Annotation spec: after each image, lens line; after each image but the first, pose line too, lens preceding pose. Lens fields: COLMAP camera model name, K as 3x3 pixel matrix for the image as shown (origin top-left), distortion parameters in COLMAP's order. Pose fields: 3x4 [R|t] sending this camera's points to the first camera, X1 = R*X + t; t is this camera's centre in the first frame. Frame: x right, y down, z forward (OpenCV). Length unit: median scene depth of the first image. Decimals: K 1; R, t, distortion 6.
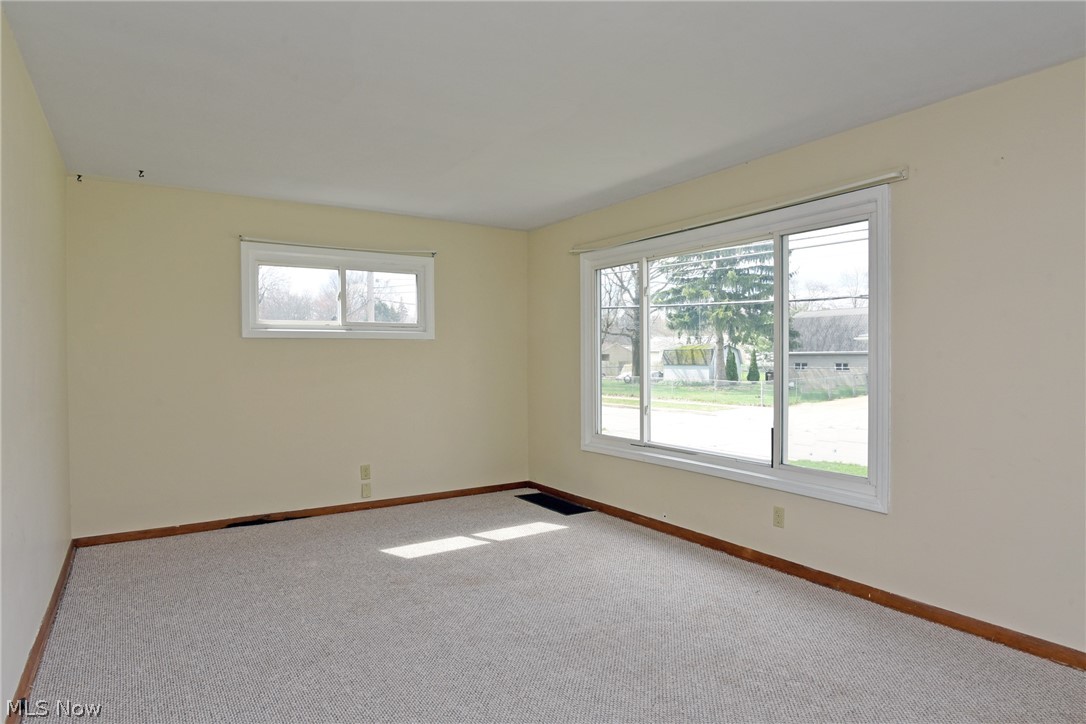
lens RADIAL K [[625.3, 0, 541.4], [0, 625.3, 364.4], [0, 0, 1]] dist [-0.037669, 0.013018]
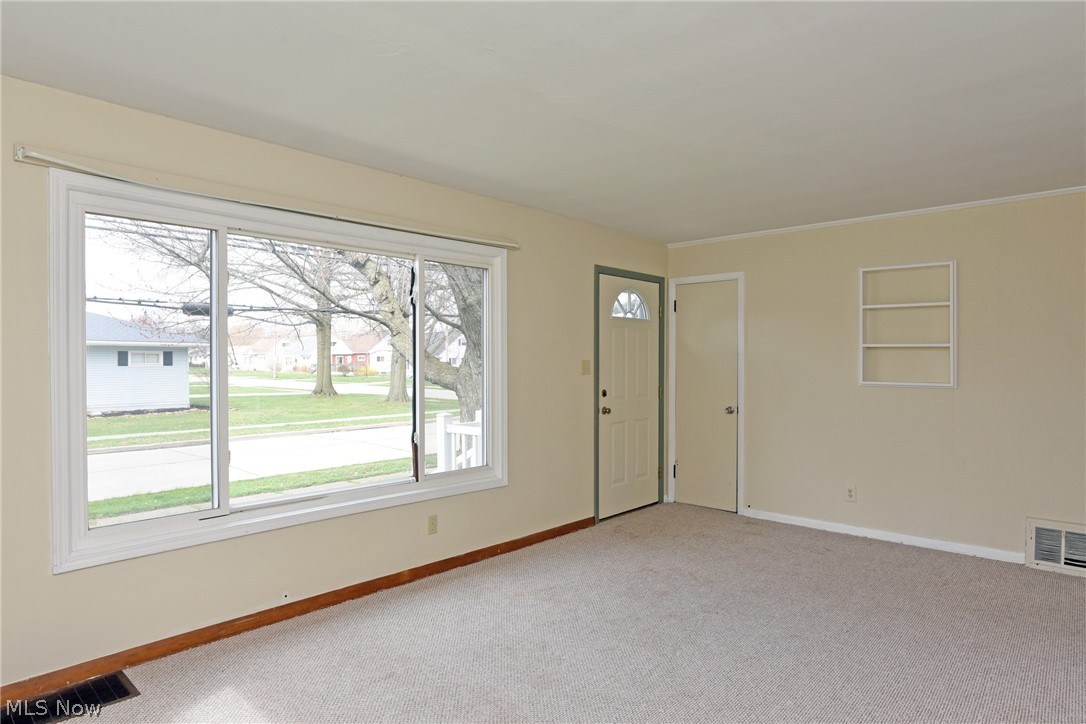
lens RADIAL K [[625.3, 0, 539.9], [0, 625.3, 362.9], [0, 0, 1]] dist [-0.037669, 0.013018]
pose [[-0.241716, 0.005231, 0.970333, -0.503038], [0.019906, 0.999802, -0.000431, -0.019358], [-0.970143, 0.019212, -0.241773, 0.771069]]
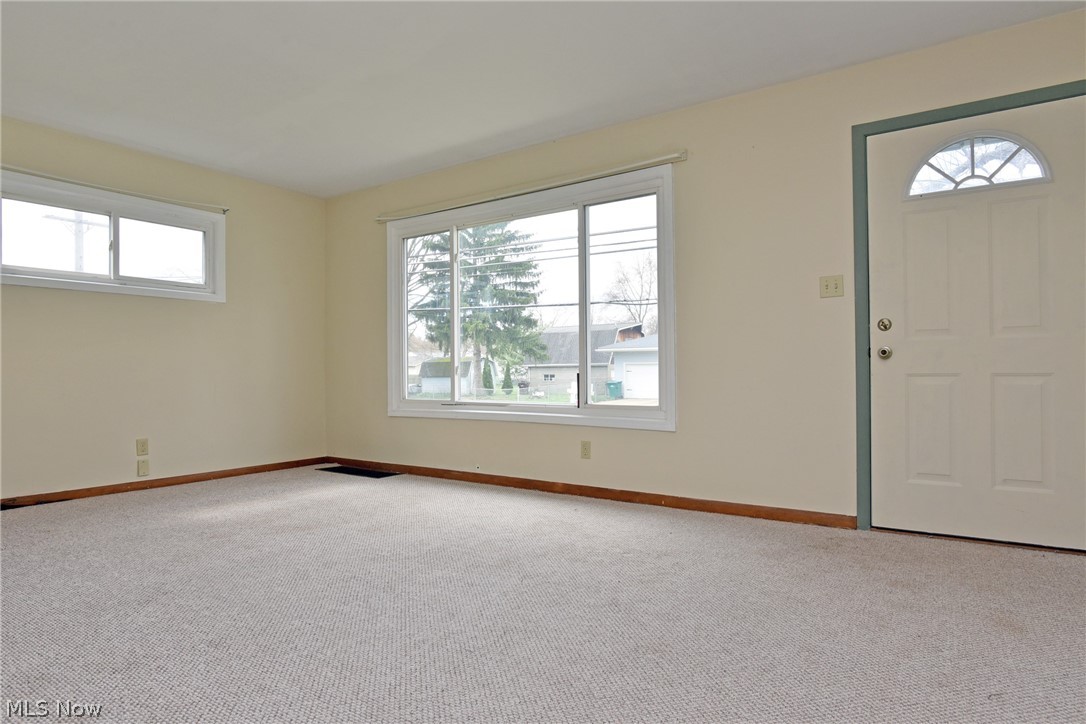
lens RADIAL K [[625.3, 0, 541.4], [0, 625.3, 365.2], [0, 0, 1]] dist [-0.037669, 0.013018]
pose [[0.924340, 0.001073, 0.381568, -0.094028], [0.009753, 0.999603, -0.026437, 0.086108], [-0.381445, 0.028158, 0.923963, -0.023986]]
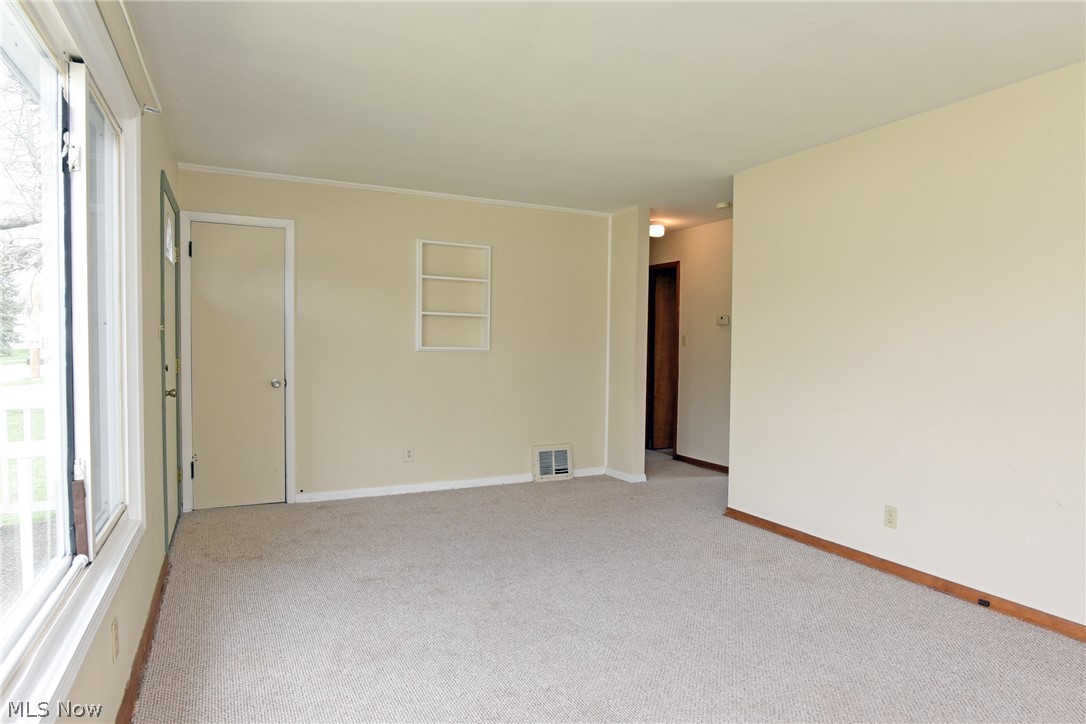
lens RADIAL K [[625.3, 0, 540.0], [0, 625.3, 363.8], [0, 0, 1]] dist [-0.037669, 0.013018]
pose [[-0.993311, -0.008732, 0.115137, -0.020576], [-0.002573, 0.998563, 0.053536, -0.009069], [-0.115439, 0.052882, -0.991906, 1.044131]]
